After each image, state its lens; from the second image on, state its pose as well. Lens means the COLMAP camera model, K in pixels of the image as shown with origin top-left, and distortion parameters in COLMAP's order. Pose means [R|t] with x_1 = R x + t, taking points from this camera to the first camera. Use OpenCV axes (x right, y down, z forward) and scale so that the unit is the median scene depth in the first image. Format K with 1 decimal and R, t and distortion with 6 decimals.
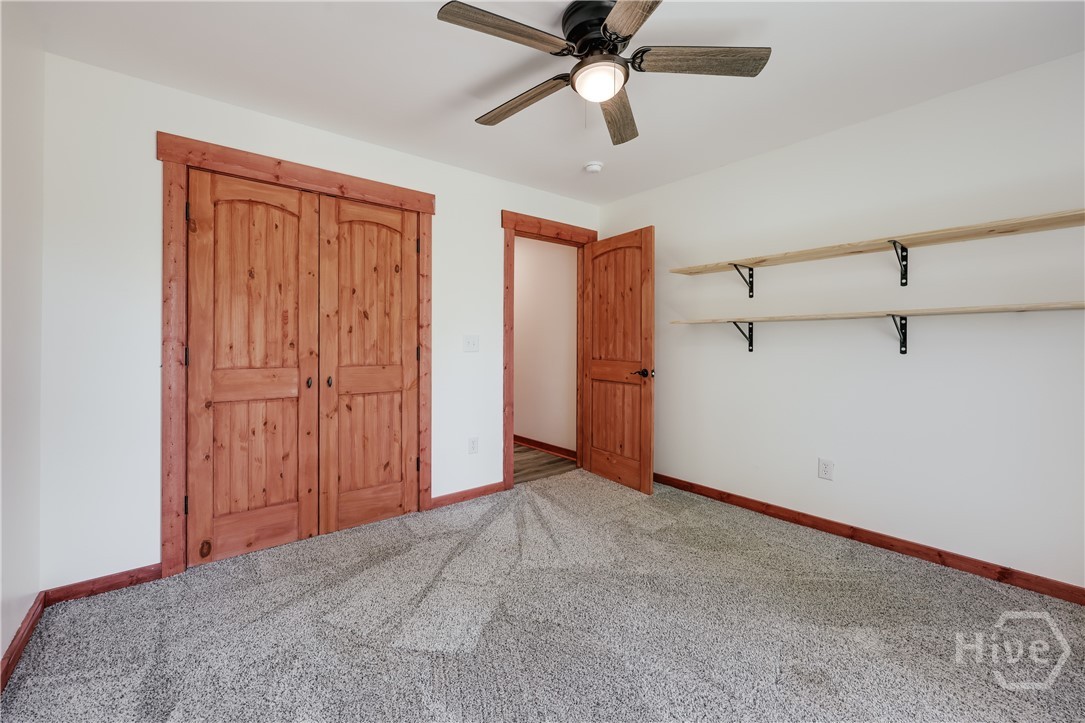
lens RADIAL K [[442.7, 0, 549.6], [0, 442.7, 342.9], [0, 0, 1]] dist [0.003948, 0.000549]
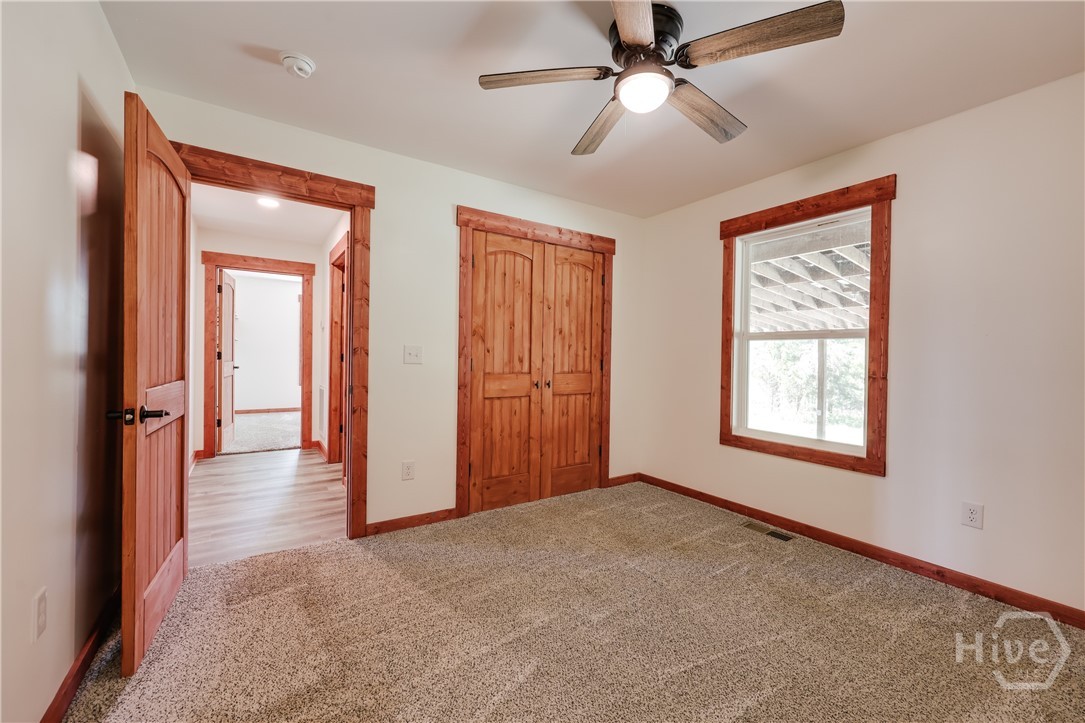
lens RADIAL K [[442.7, 0, 540.7], [0, 442.7, 359.9], [0, 0, 1]] dist [0.003948, 0.000549]
pose [[0.994502, 0.017071, -0.103314, -0.391252], [-0.016022, 0.999811, 0.010974, -0.000540], [0.103482, -0.009258, 0.994588, -0.327275]]
